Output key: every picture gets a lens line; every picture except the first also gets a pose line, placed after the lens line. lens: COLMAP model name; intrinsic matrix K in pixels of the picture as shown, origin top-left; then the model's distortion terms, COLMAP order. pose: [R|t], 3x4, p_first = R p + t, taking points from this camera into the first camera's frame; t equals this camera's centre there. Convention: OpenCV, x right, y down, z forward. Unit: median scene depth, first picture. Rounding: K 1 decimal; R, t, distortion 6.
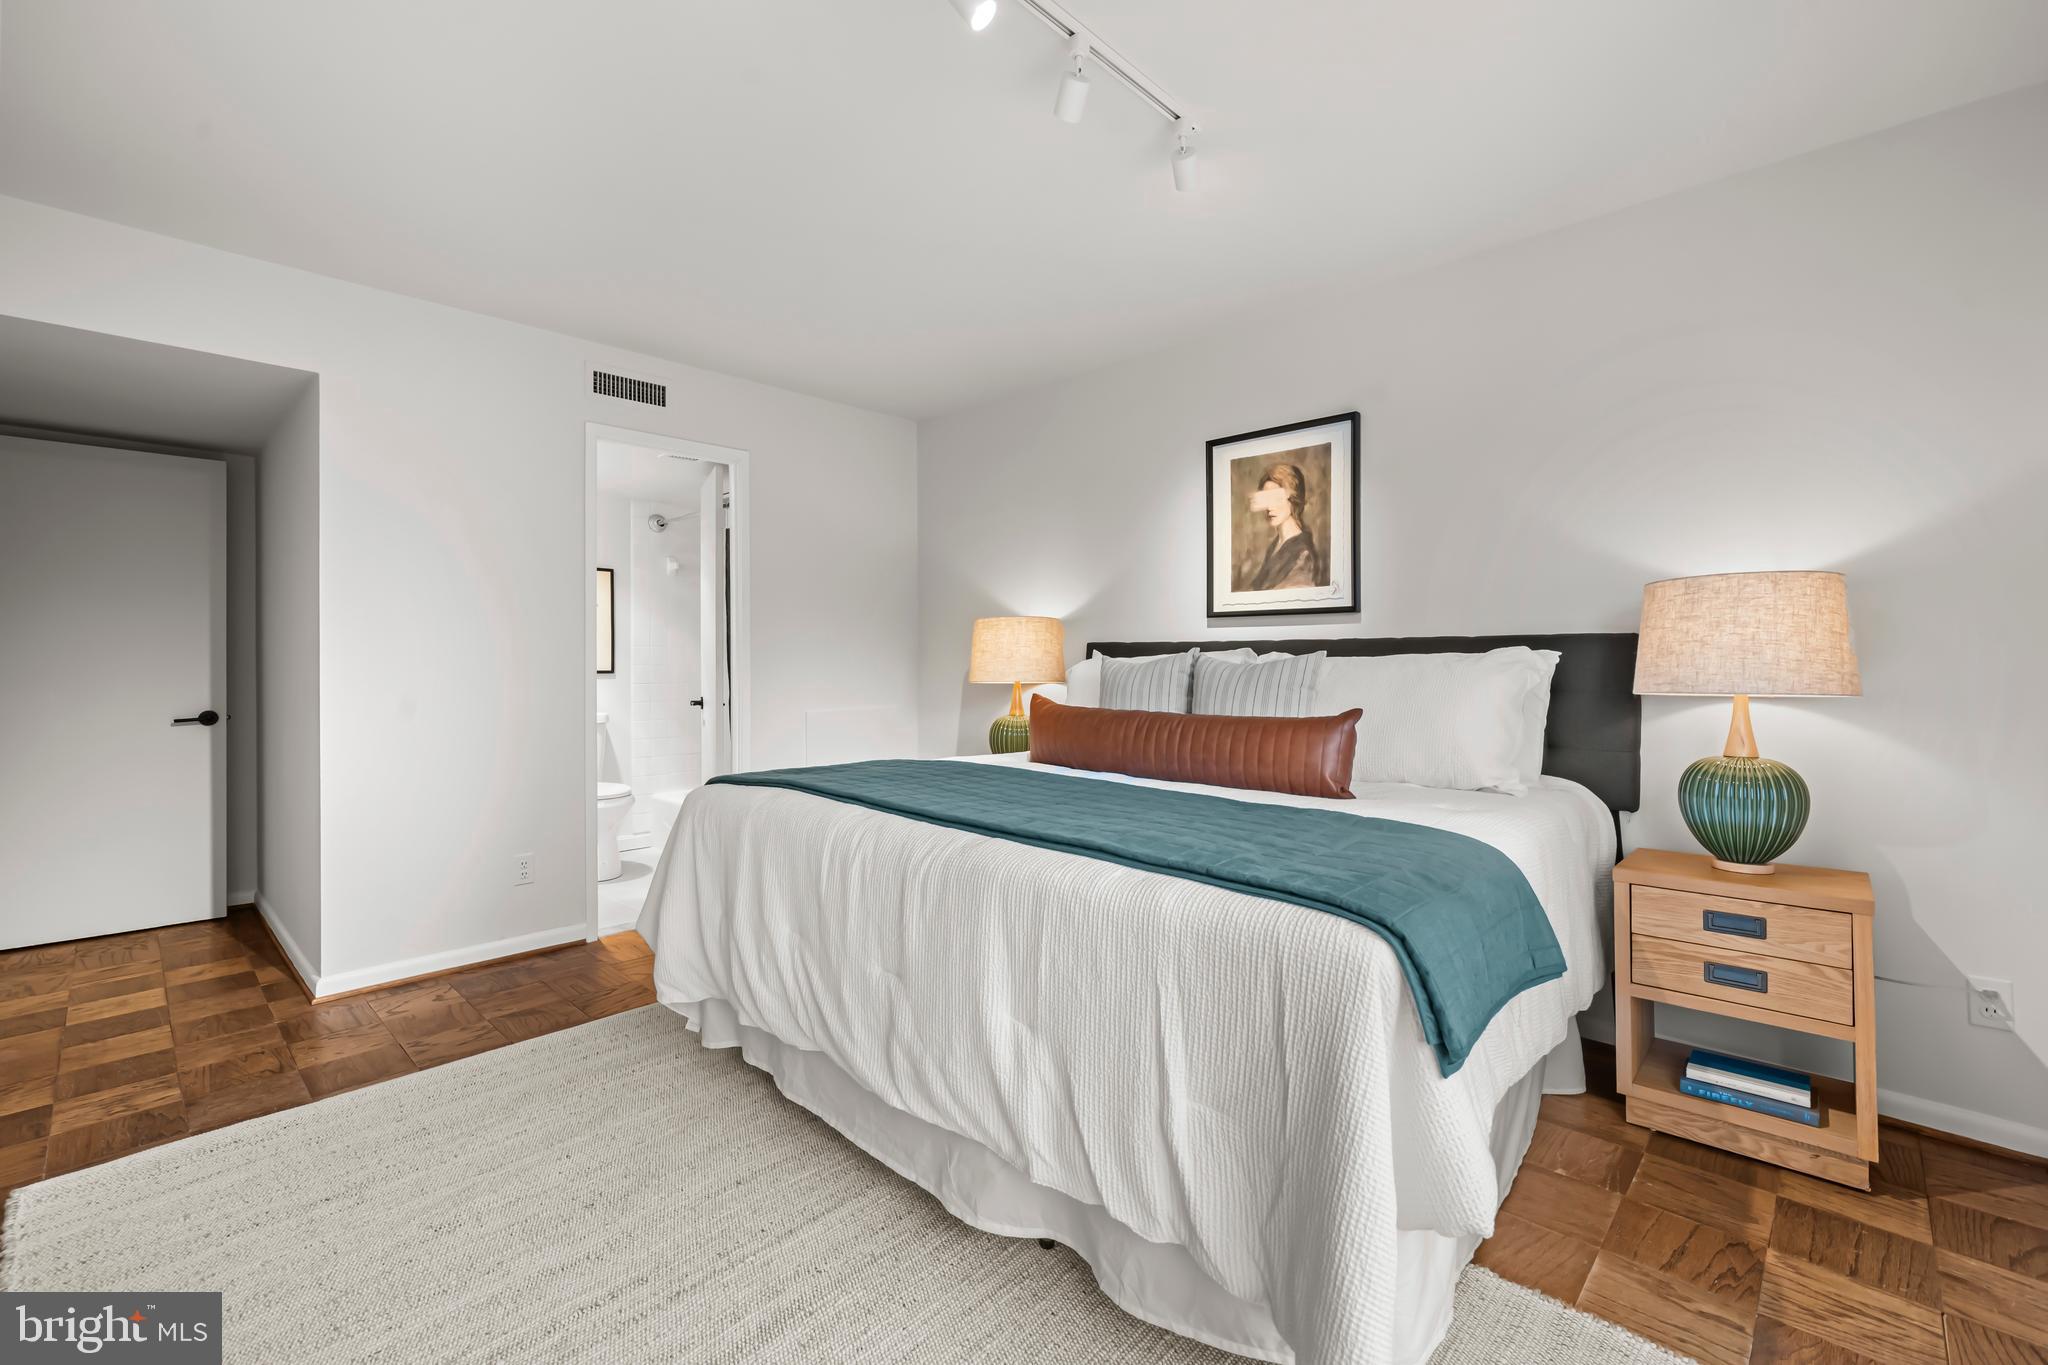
lens RADIAL K [[882.3, 0, 1028.3], [0, 882.3, 663.1], [0, 0, 1]] dist [0.000673, -0.000030]
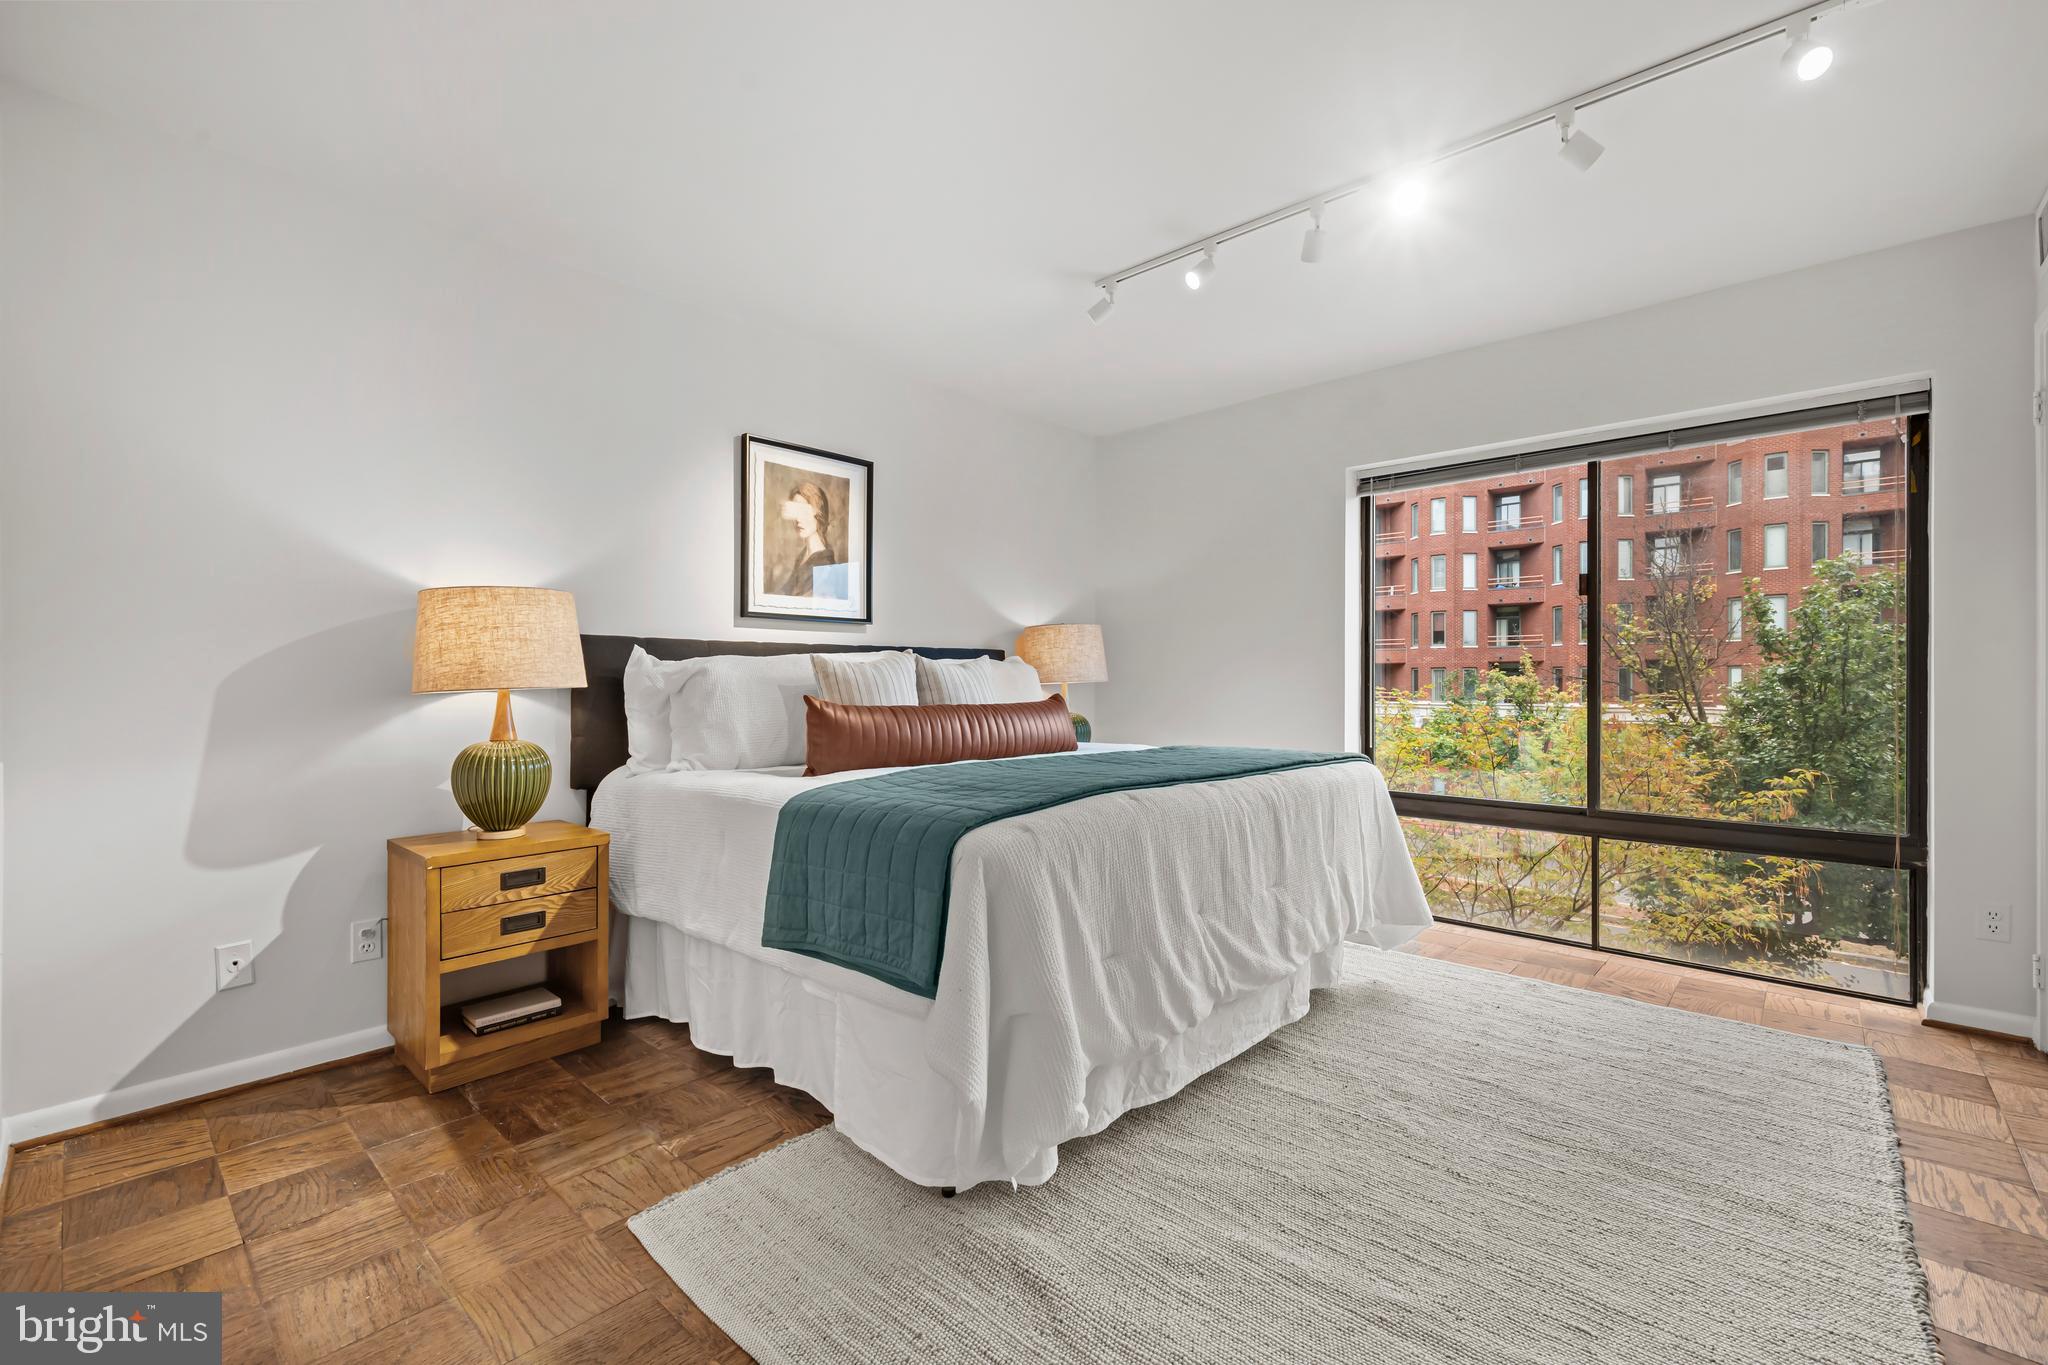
lens RADIAL K [[866.3, 0, 1024.0], [0, 866.3, 682.5], [0, 0, 1]] dist [-0.001140, -0.000368]
pose [[-0.026258, -0.021260, 0.999429, -0.788791], [-0.012892, 0.999698, 0.020927, -0.003518], [-0.999572, -0.012335, -0.026524, 0.751060]]
